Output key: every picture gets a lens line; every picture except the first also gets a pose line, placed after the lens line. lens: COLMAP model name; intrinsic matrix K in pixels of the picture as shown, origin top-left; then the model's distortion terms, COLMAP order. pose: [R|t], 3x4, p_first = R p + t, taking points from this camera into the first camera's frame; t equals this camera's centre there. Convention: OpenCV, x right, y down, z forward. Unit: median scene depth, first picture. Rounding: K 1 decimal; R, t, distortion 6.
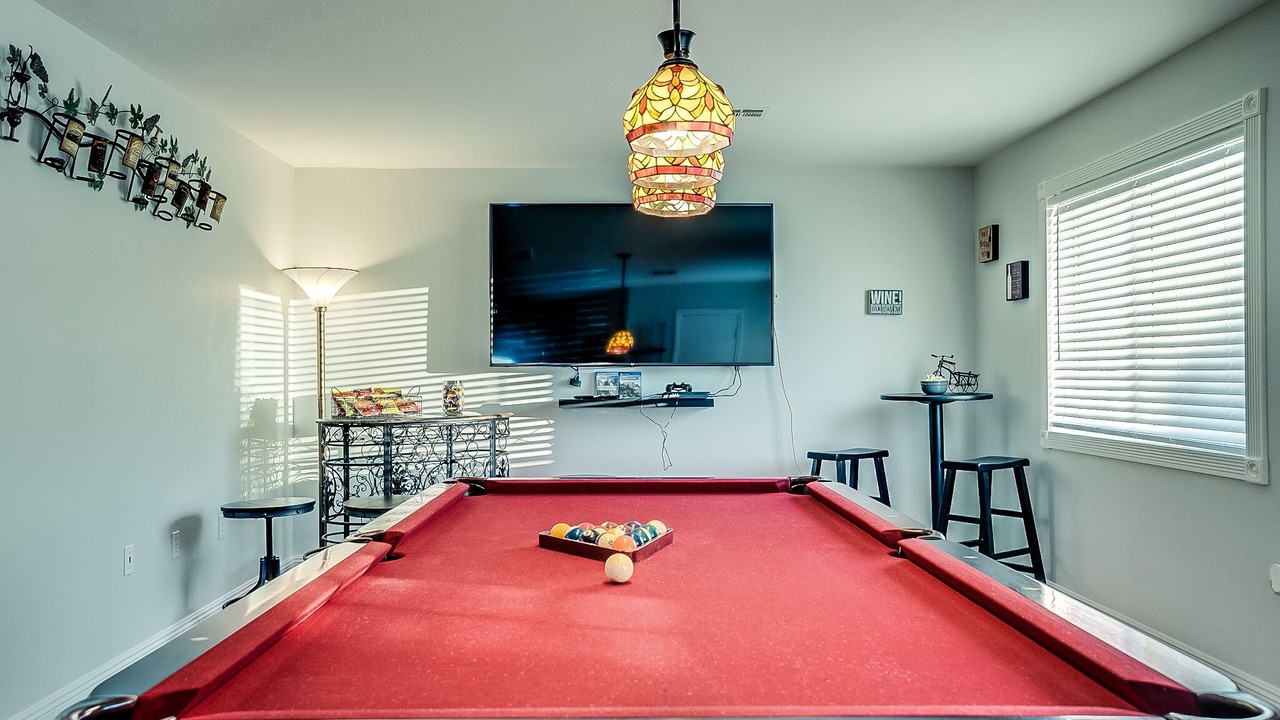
lens RADIAL K [[968.7, 0, 616.5], [0, 968.7, 360.2], [0, 0, 1]] dist [0.007347, 0.007164]
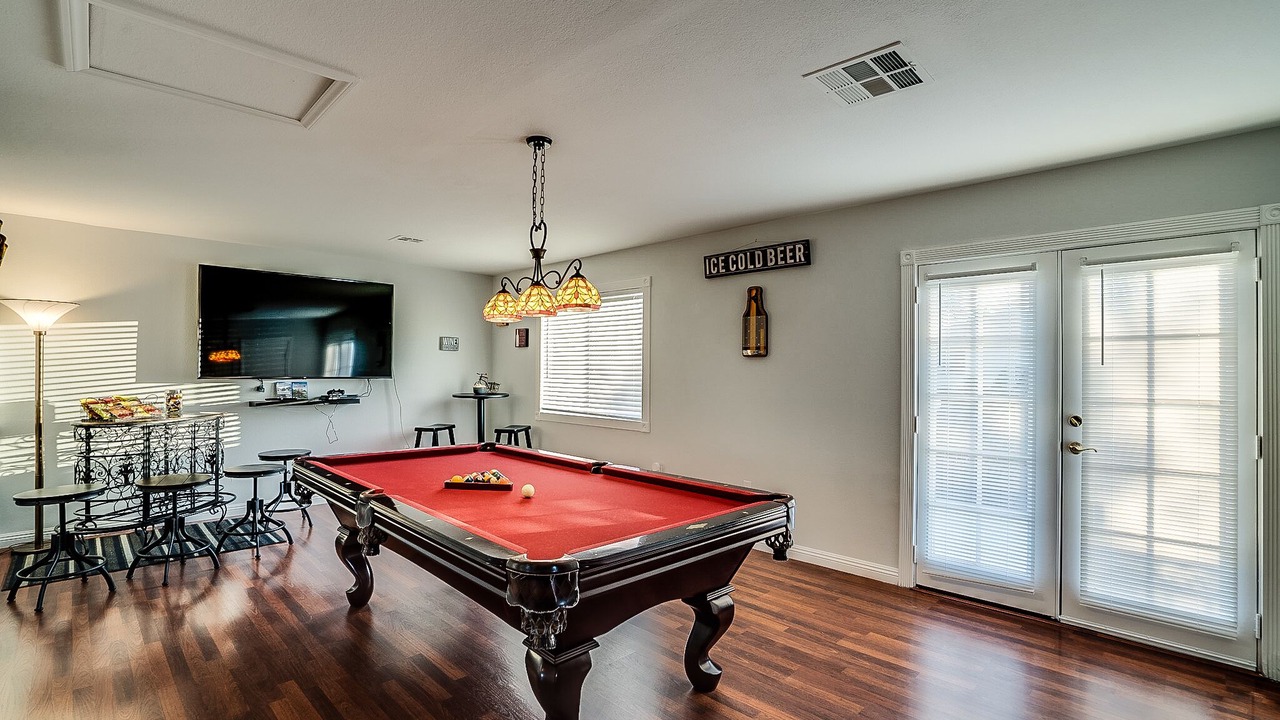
lens RADIAL K [[602.6, 0, 618.6], [0, 602.6, 364.2], [0, 0, 1]] dist [-0.050415, 0.019280]
pose [[0.731890, 0.014994, 0.681258, -0.278232], [-0.019487, 0.999810, -0.001070, -0.027690], [-0.681144, -0.012492, 0.732043, -0.053189]]
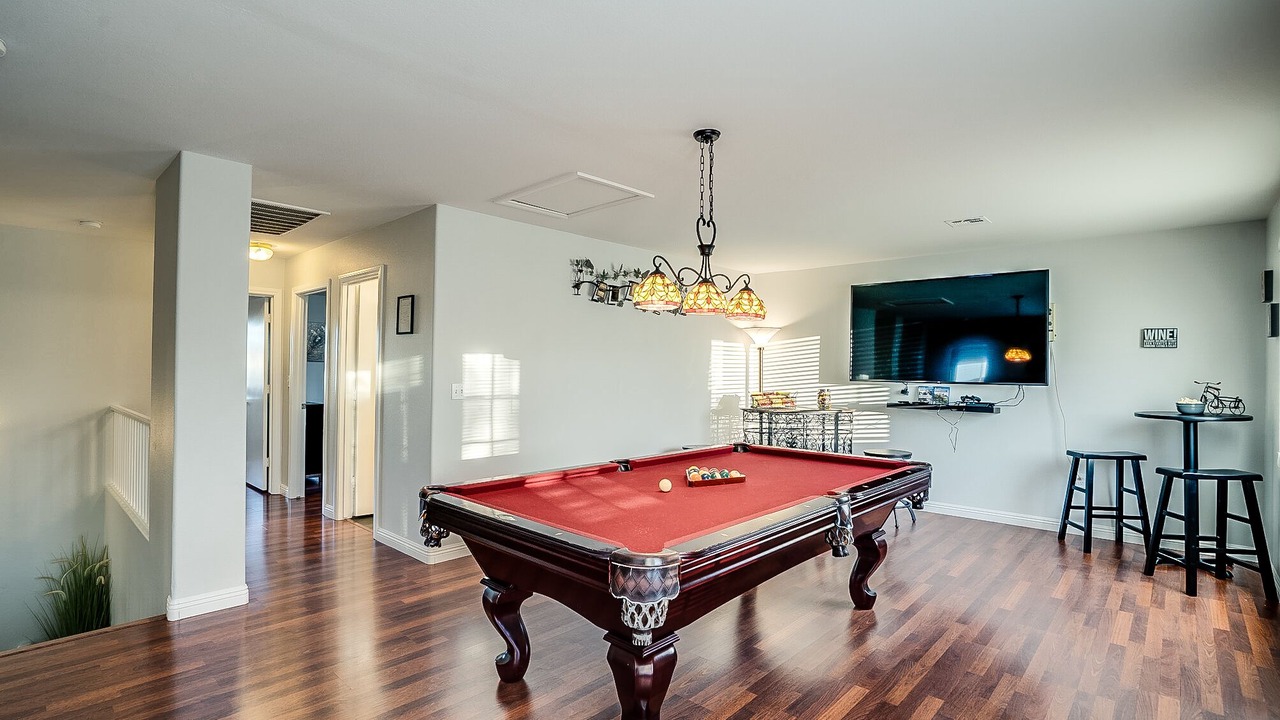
lens RADIAL K [[602.6, 0, 618.6], [0, 602.6, 364.2], [0, 0, 1]] dist [-0.050415, 0.019280]
pose [[0.717416, 0.006854, -0.696612, 0.321424], [-0.003880, 0.999975, 0.005843, -0.029342], [0.696634, -0.001489, 0.717425, -0.038723]]
